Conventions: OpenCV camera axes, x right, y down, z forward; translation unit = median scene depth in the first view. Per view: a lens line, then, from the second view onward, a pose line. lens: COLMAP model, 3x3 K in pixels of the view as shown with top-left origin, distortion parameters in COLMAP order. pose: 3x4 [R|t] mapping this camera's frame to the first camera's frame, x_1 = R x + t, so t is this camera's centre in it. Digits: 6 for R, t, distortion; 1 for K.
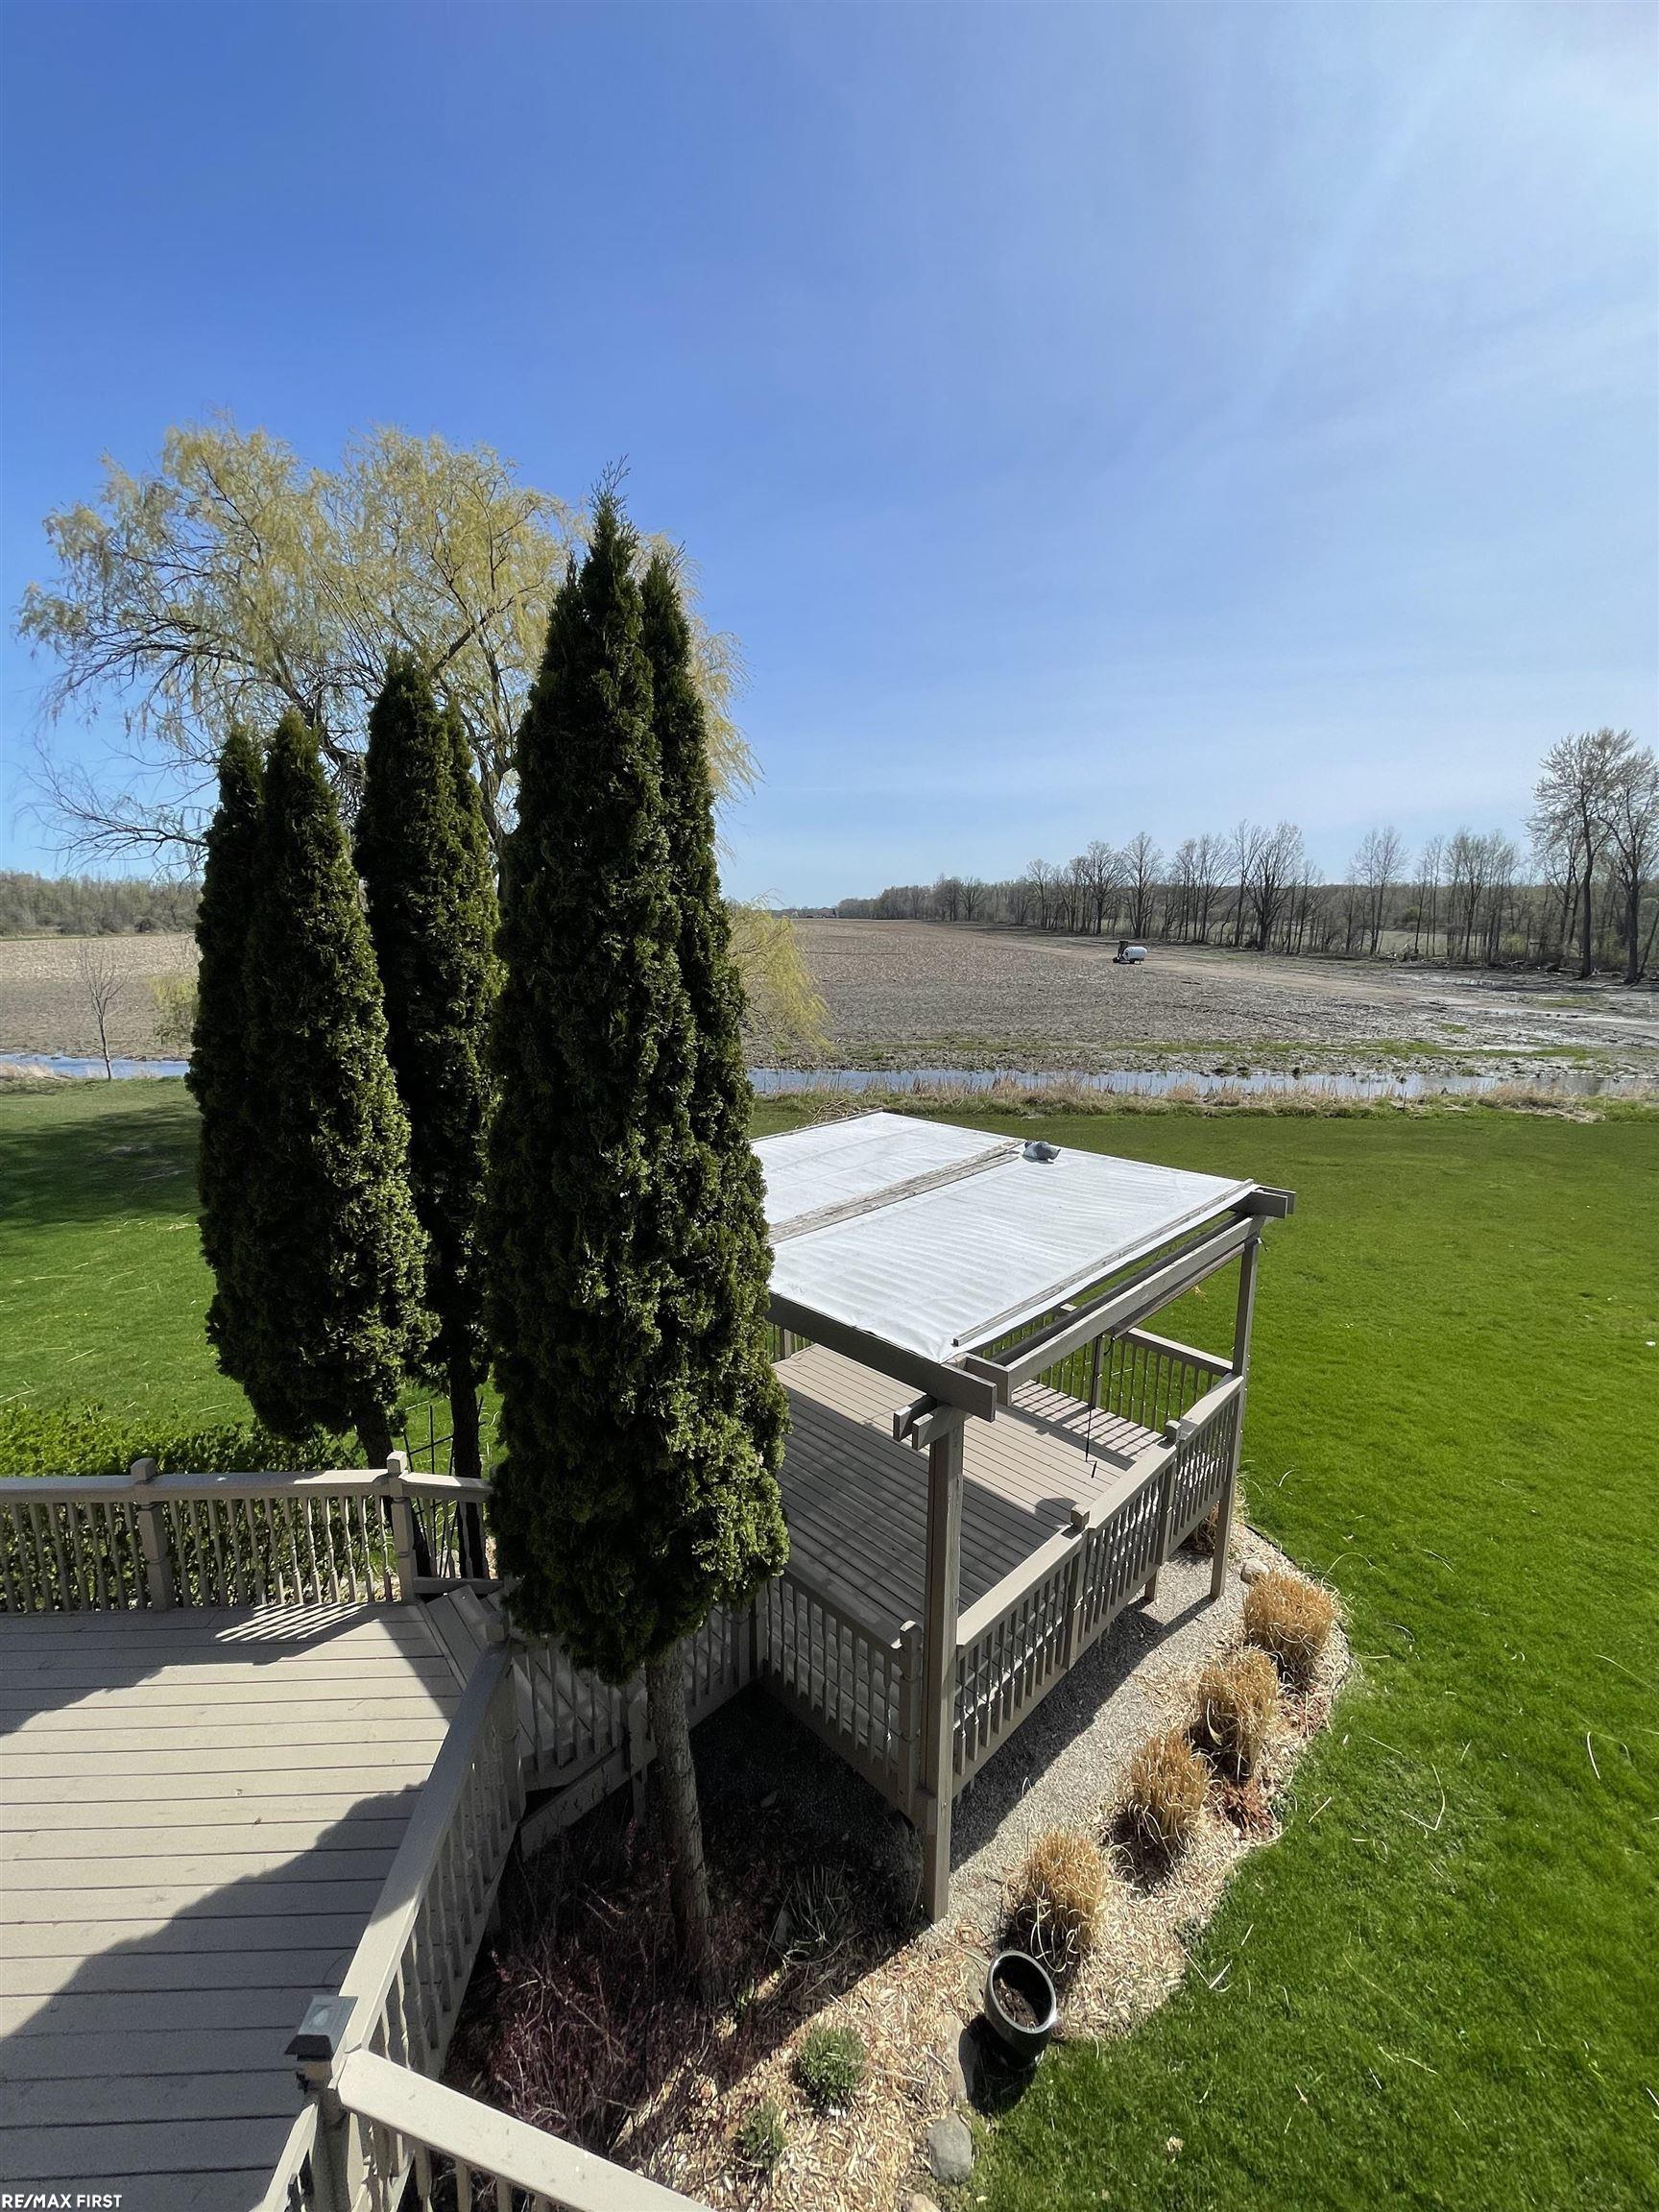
lens RADIAL K [[913.5, 0, 839.1], [0, 913.5, 1109.2], [0, 0, 1]] dist [-0.000039, 0.001353]
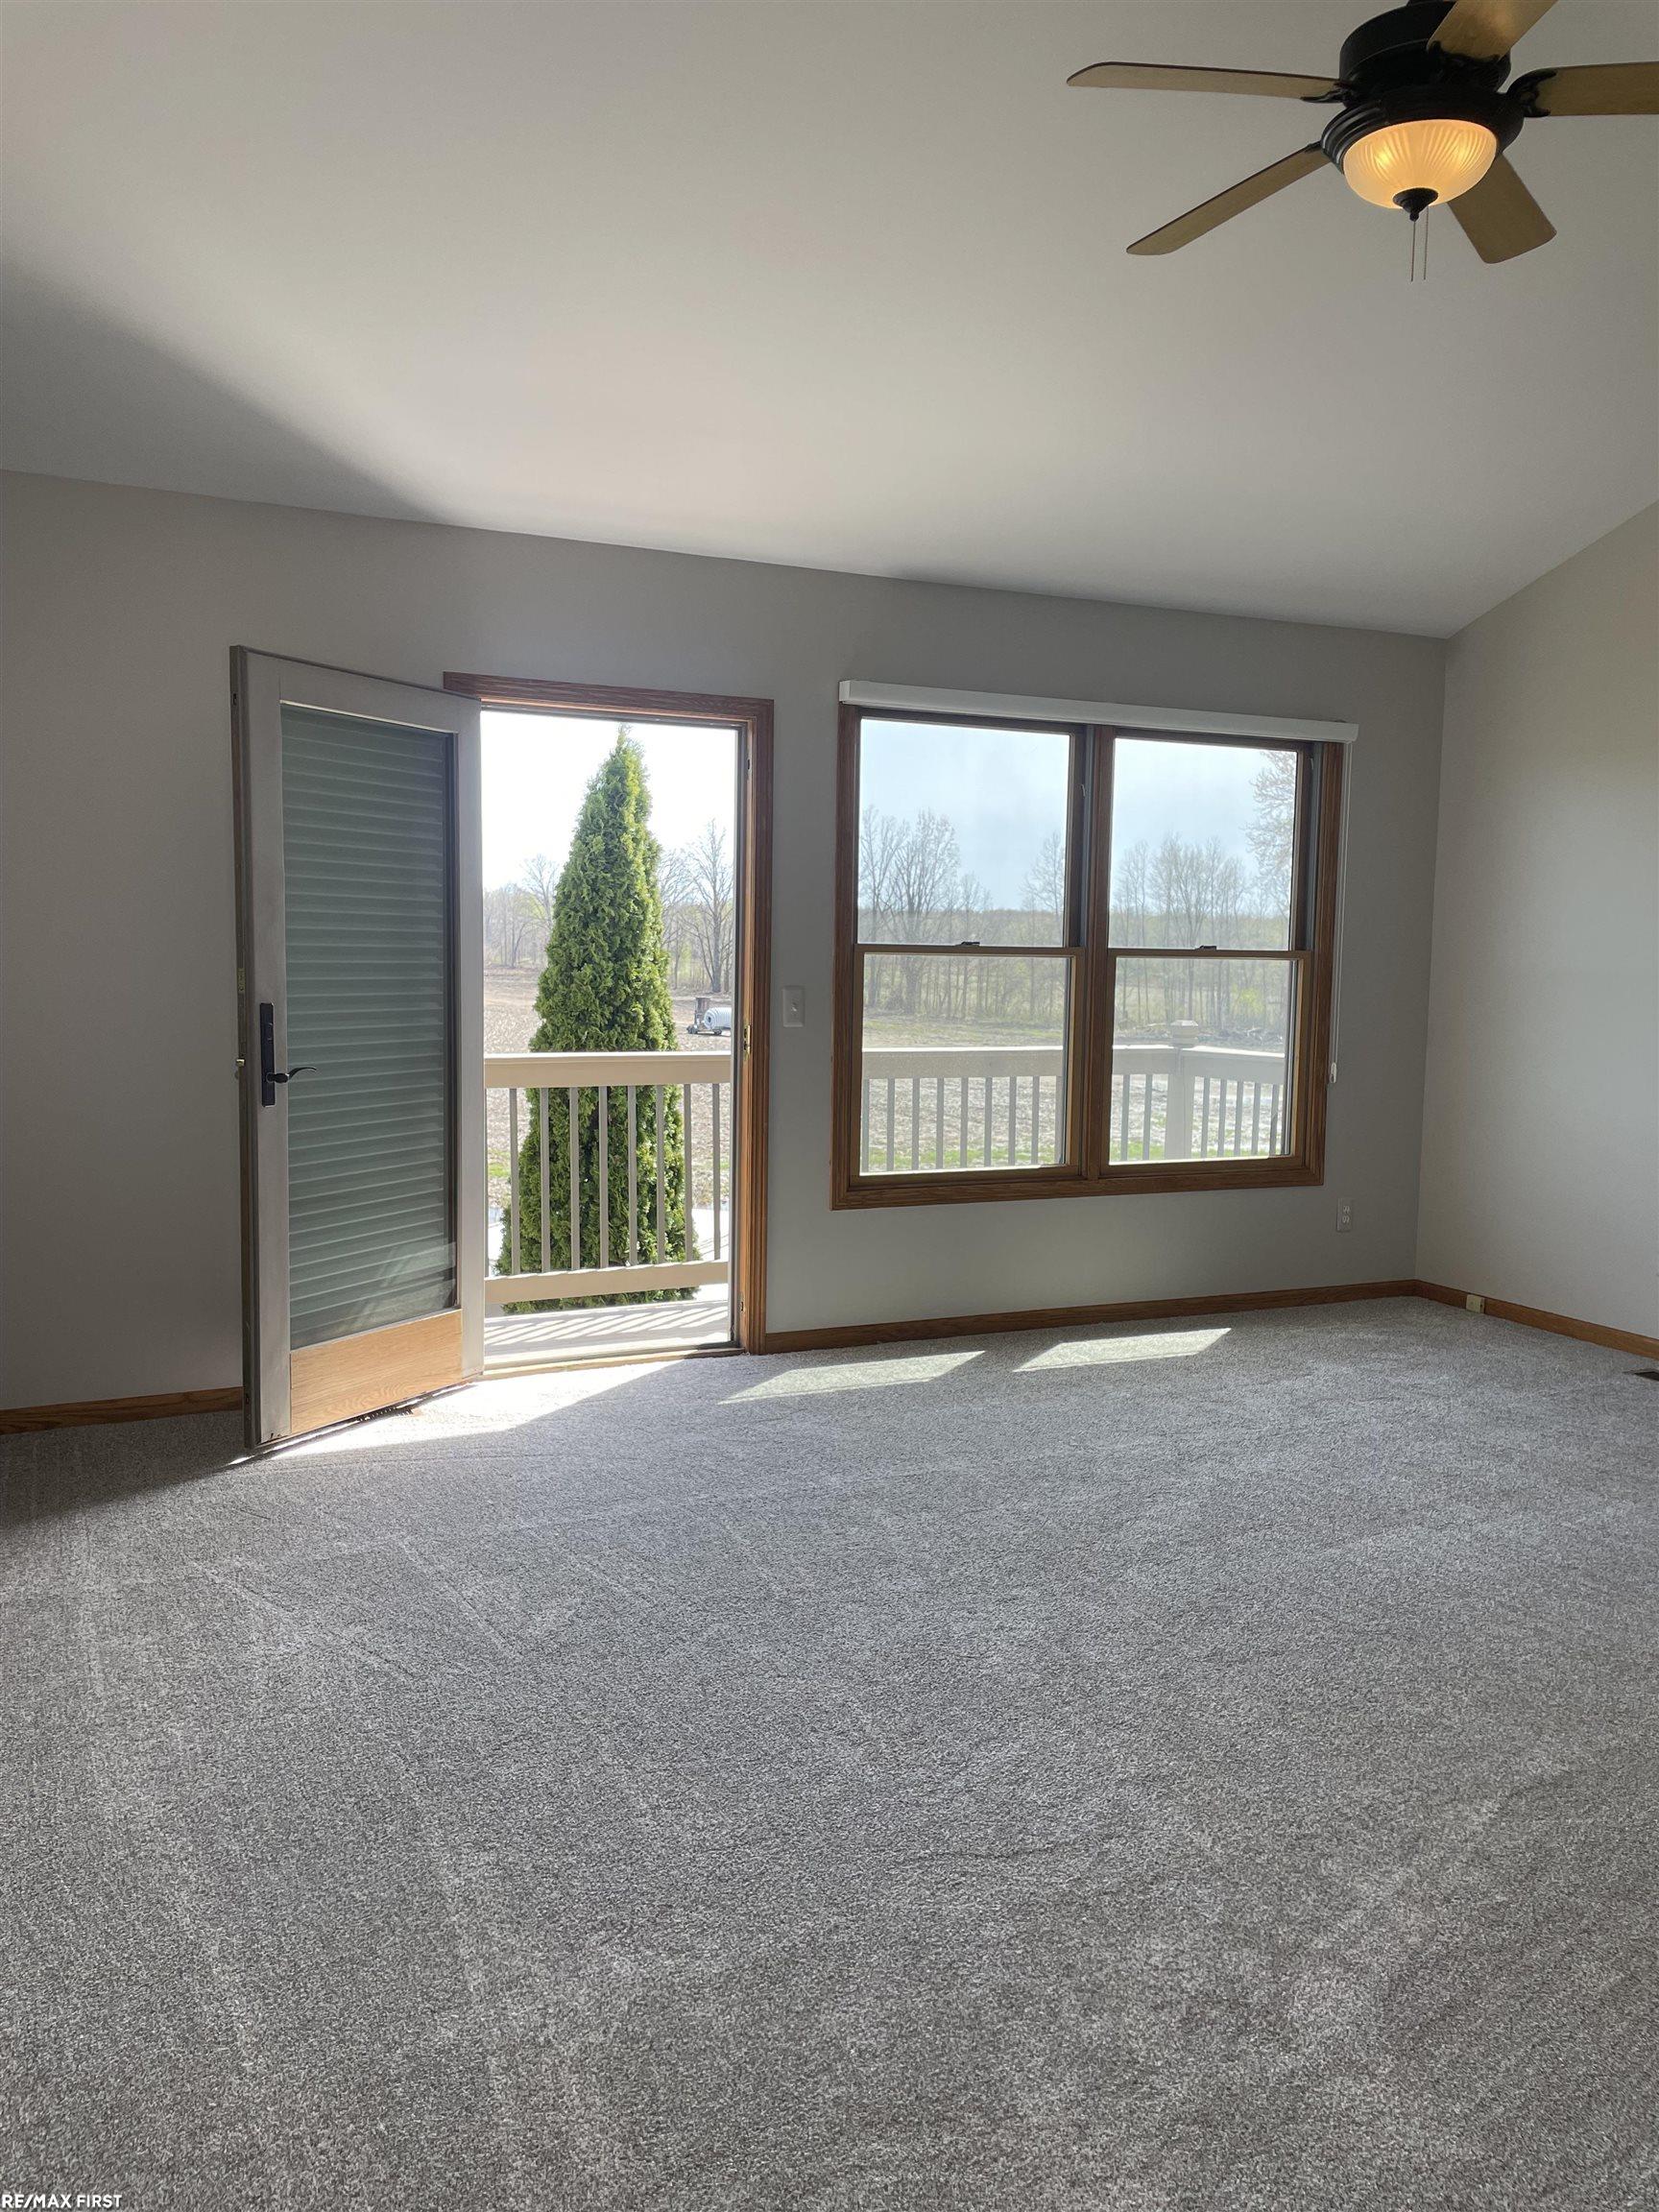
lens RADIAL K [[1668.6, 0, 827.4], [0, 1668.6, 1105.9], [0, 0, 1]] dist [0.005158, 0.000262]
pose [[0.928725, -0.020585, 0.370198, -1.331338], [0.063556, 0.992518, -0.104256, 0.382388], [-0.365282, 0.120354, 0.923084, -2.216701]]
